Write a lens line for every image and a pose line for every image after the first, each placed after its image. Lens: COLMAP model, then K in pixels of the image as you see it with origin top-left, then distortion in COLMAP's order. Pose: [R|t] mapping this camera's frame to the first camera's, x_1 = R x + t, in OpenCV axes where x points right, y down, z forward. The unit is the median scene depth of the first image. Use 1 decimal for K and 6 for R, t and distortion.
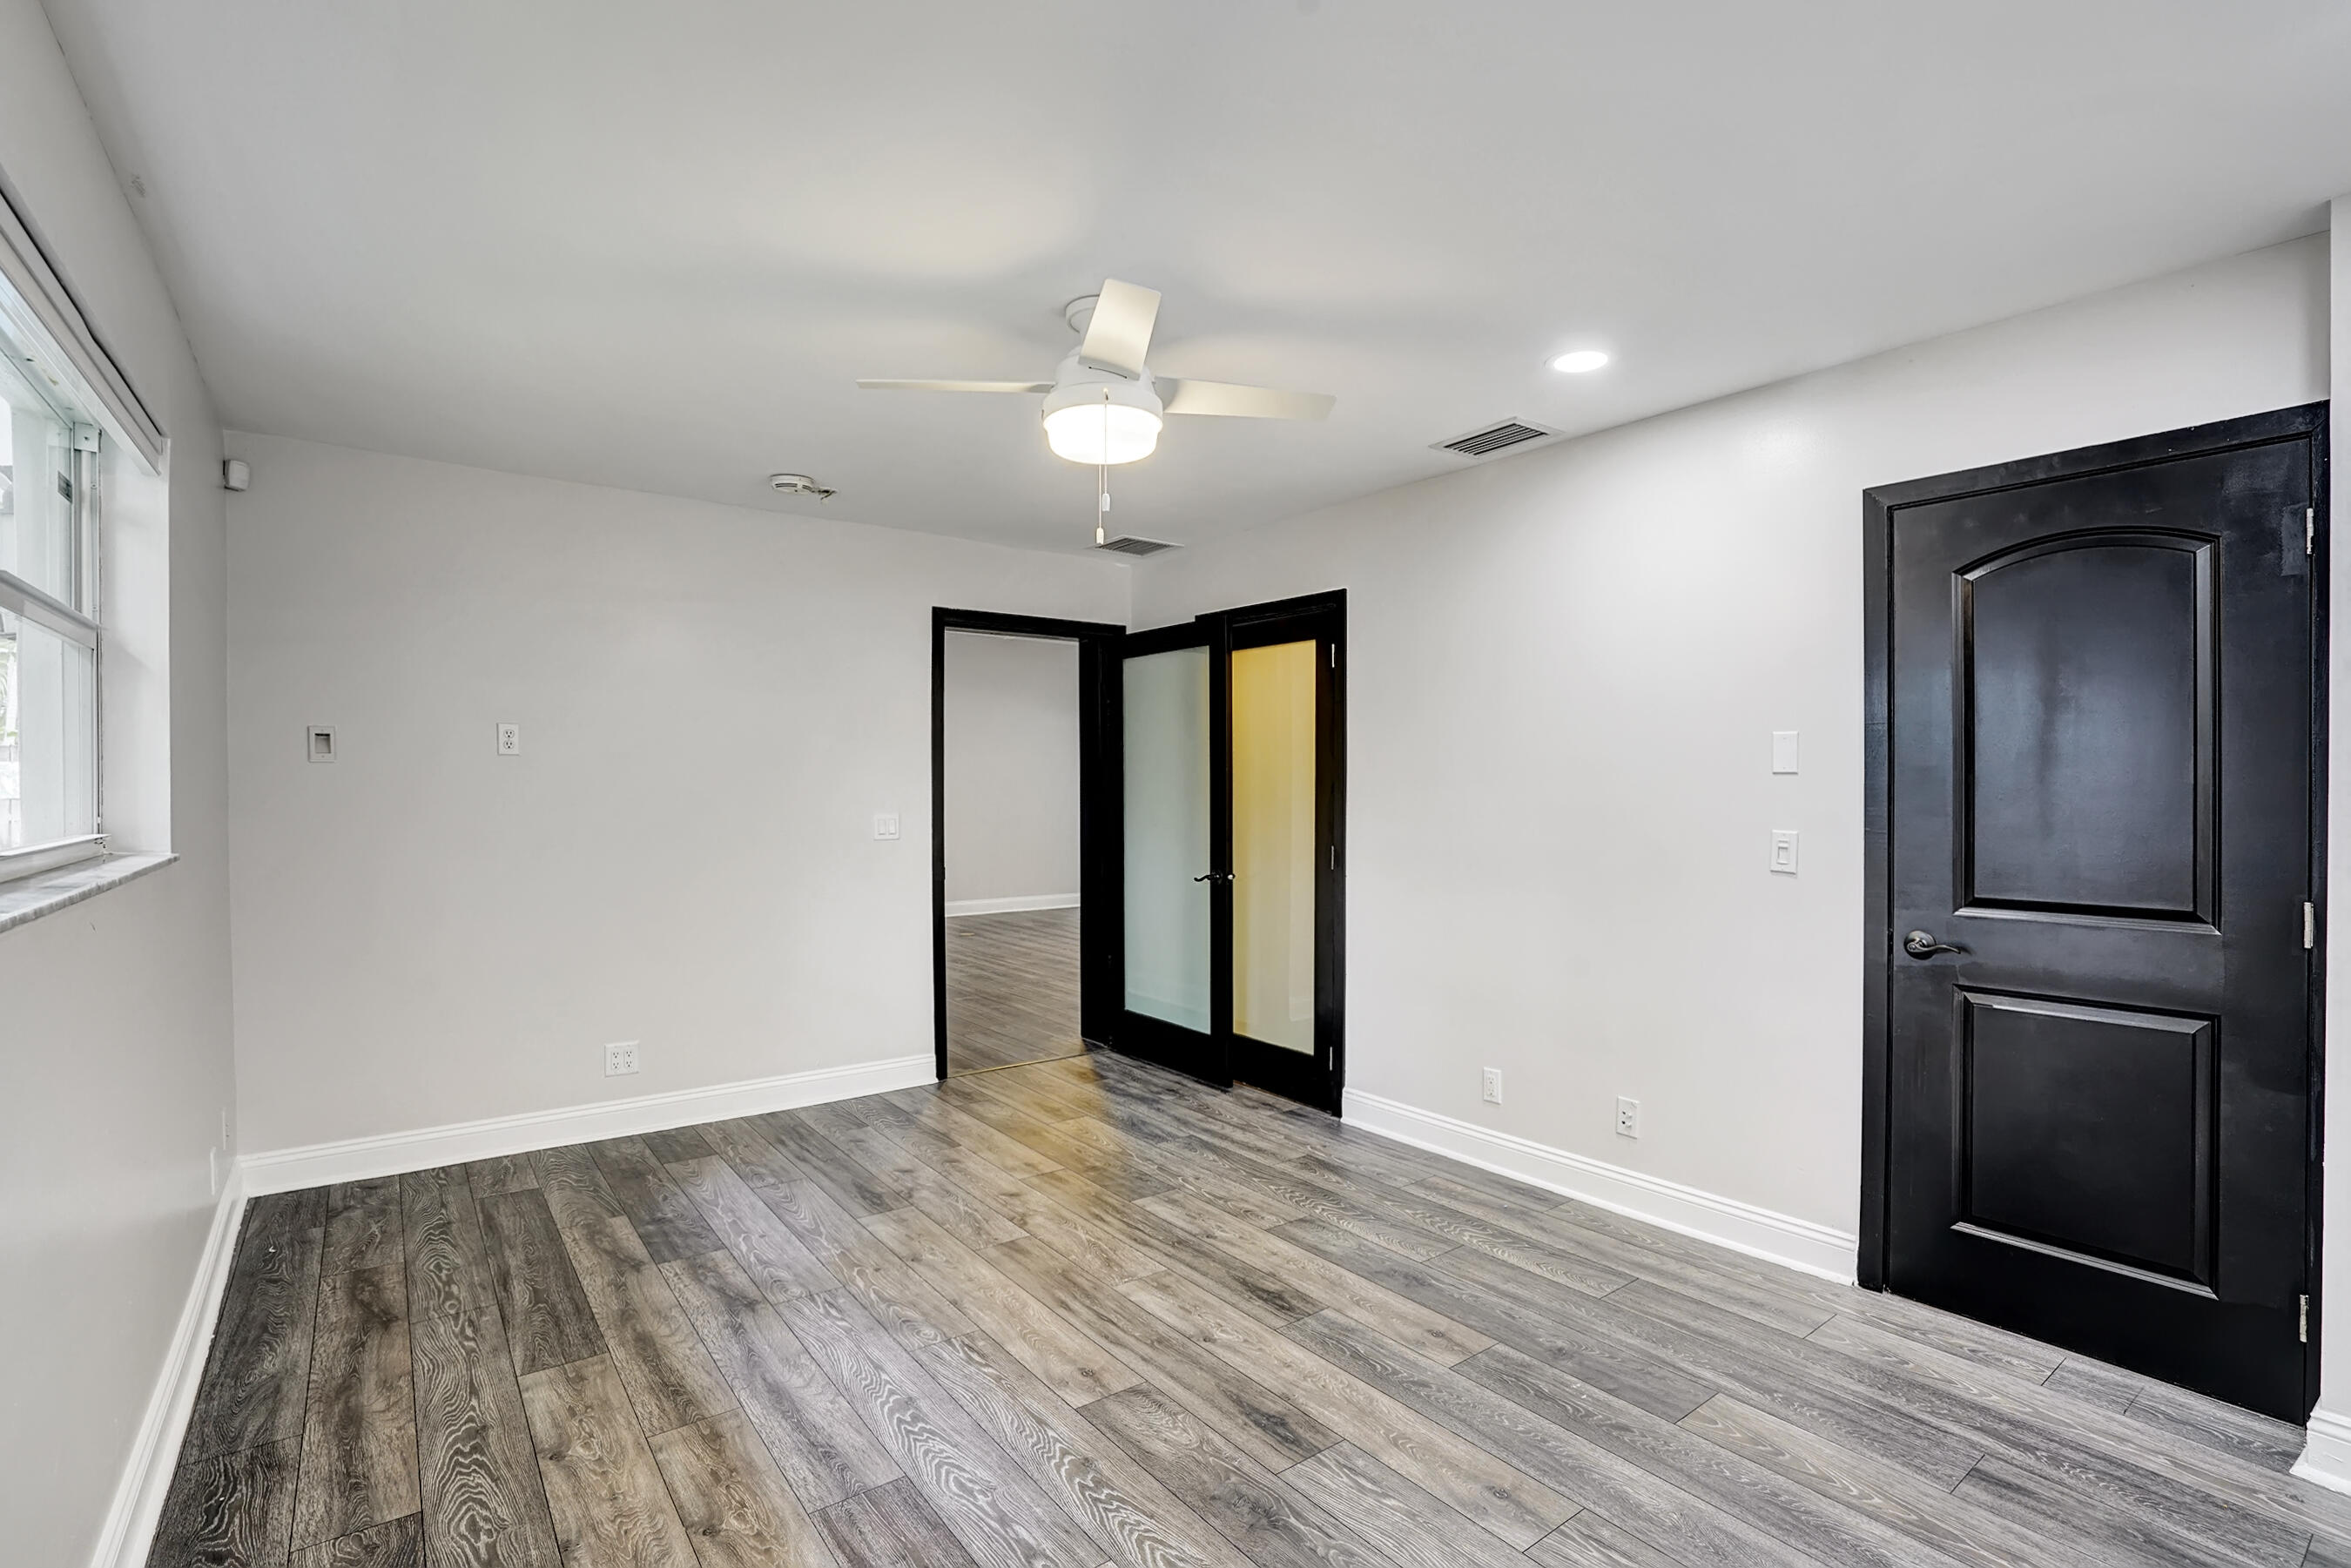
lens RADIAL K [[1087.7, 0, 1172.7], [0, 1087.7, 790.2], [0, 0, 1]] dist [-0.020049, 0.000493]
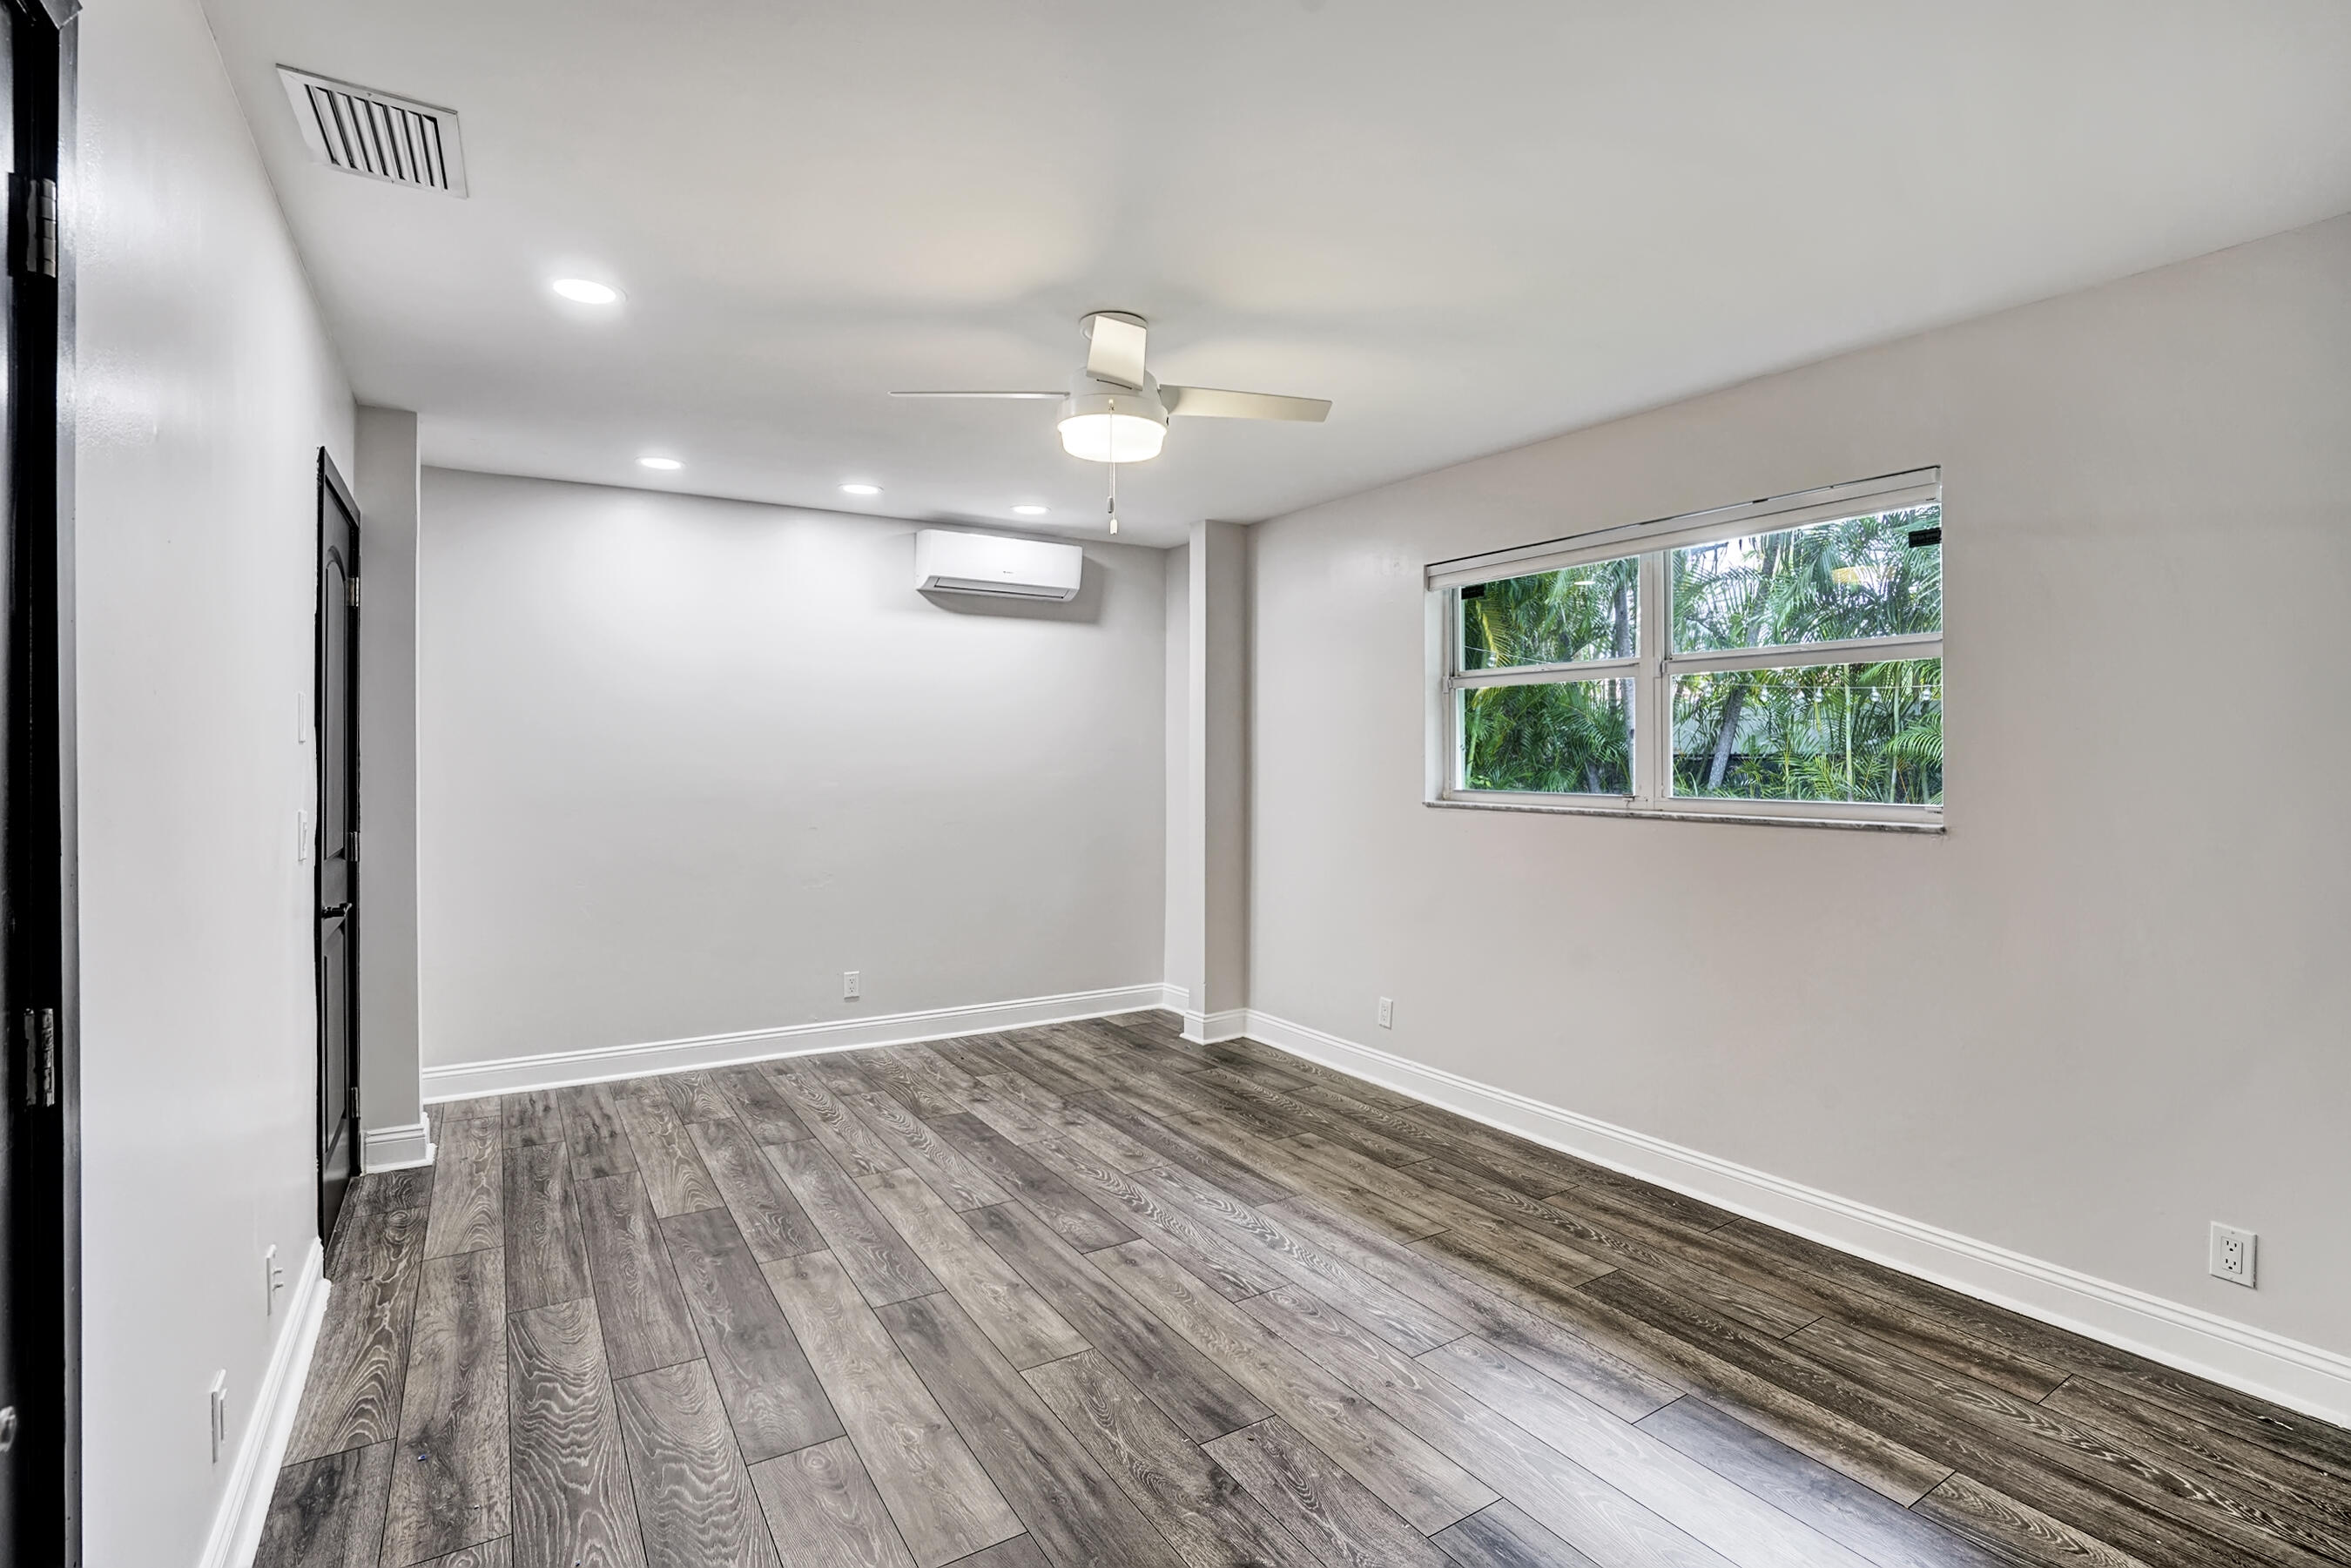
lens RADIAL K [[1087.7, 0, 1177.3], [0, 1087.7, 768.9], [0, 0, 1]] dist [-0.020049, 0.000493]
pose [[-0.996985, -0.001203, 0.077590, -0.213213], [0.000011, 0.999878, 0.015644, -0.012335], [-0.077599, 0.015598, -0.996863, 2.096572]]
